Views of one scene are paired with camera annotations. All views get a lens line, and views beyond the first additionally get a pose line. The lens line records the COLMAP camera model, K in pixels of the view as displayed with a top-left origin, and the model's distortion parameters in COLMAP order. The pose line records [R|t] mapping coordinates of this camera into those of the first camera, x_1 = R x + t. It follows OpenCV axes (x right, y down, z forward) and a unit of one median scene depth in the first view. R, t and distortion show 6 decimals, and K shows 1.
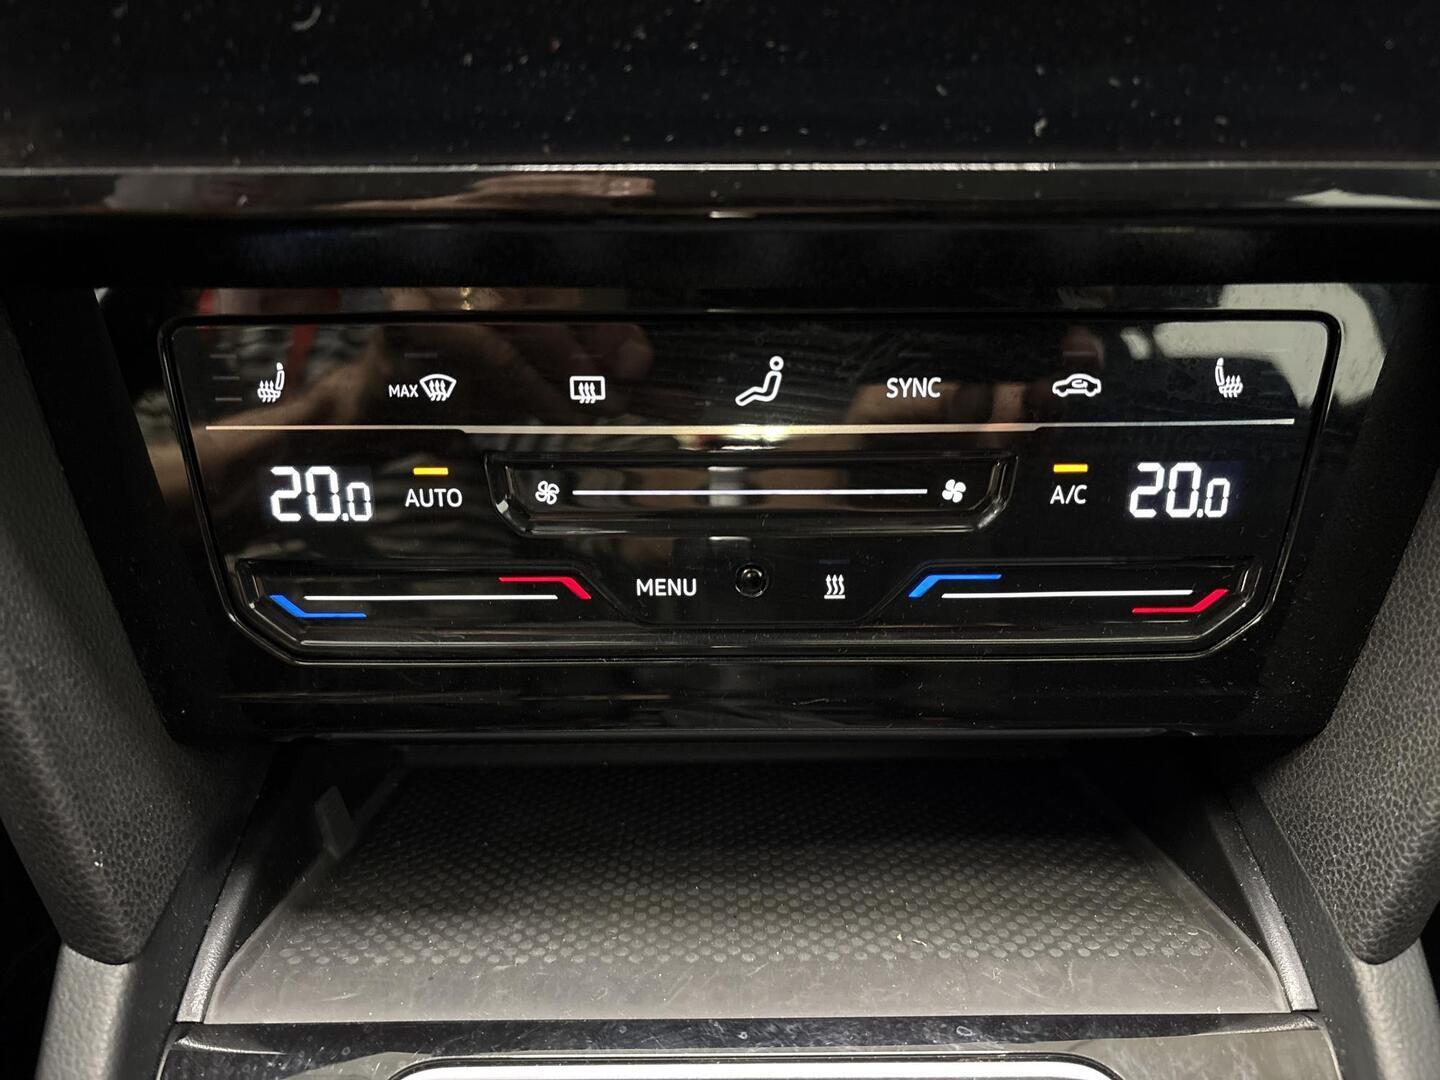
lens RADIAL K [[1138.1, 0, 724.9], [0, 1138.1, 540.8], [0, 0, 1]] dist [-0.042853, 0.053774]
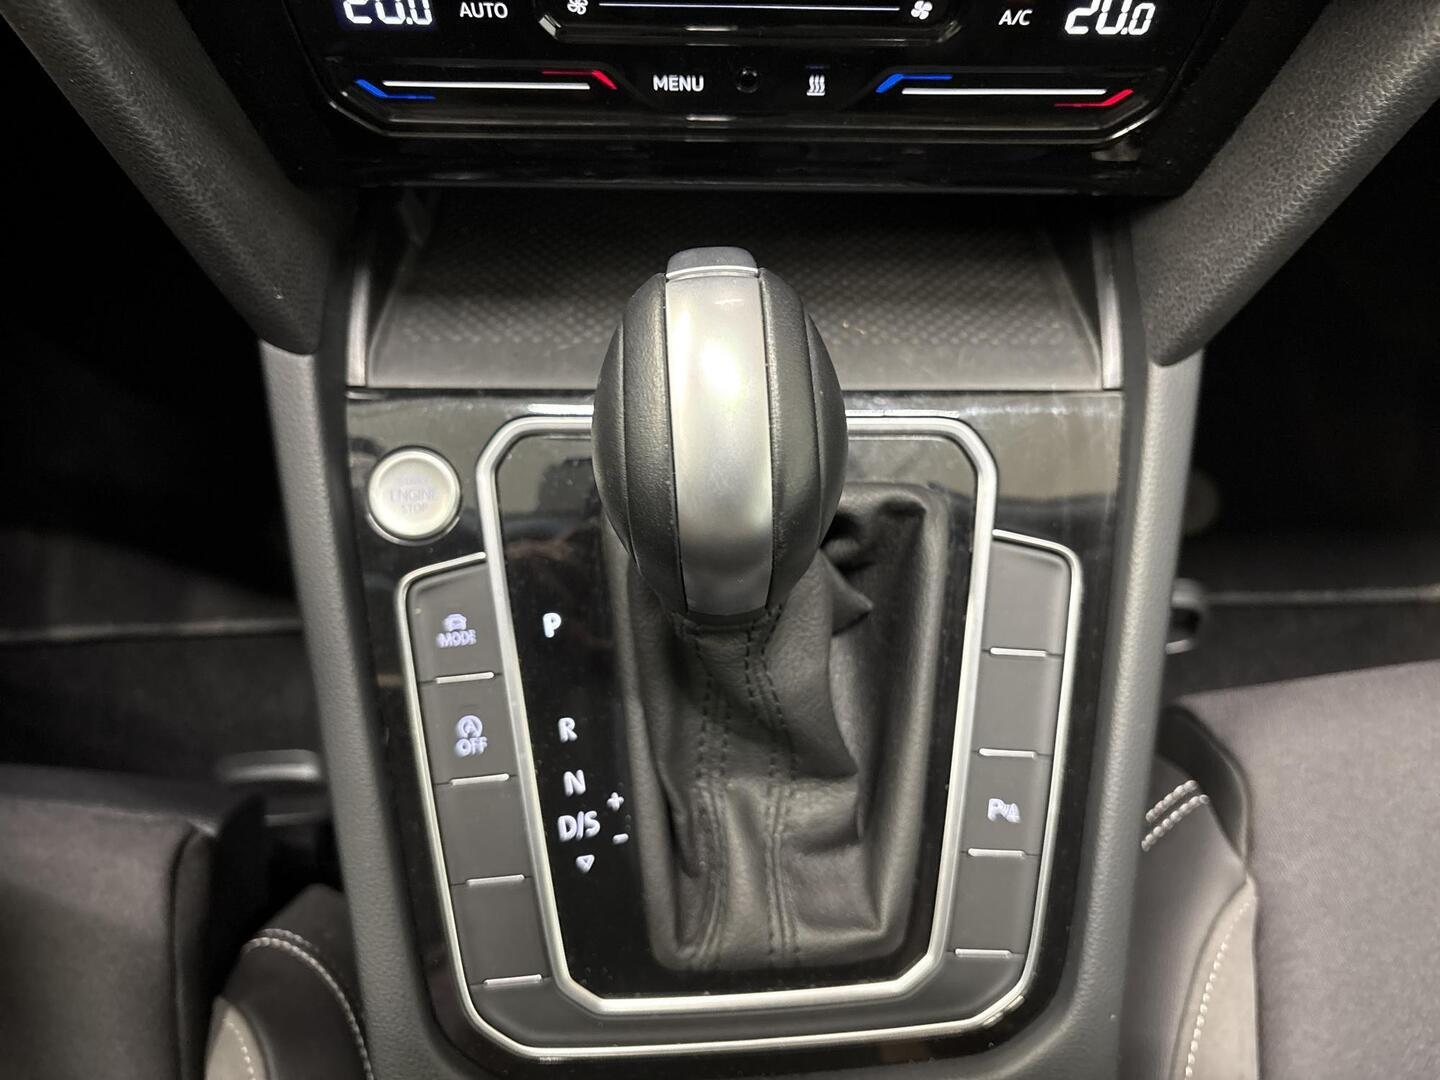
lens RADIAL K [[1138.1, 0, 724.9], [0, 1138.1, 540.8], [0, 0, 1]] dist [-0.042853, 0.053774]
pose [[0.999783, 0.013468, 0.015883, -0.014100], [-0.020537, 0.764057, 0.644822, -0.362460], [-0.003451, -0.645009, 0.764168, -0.251684]]
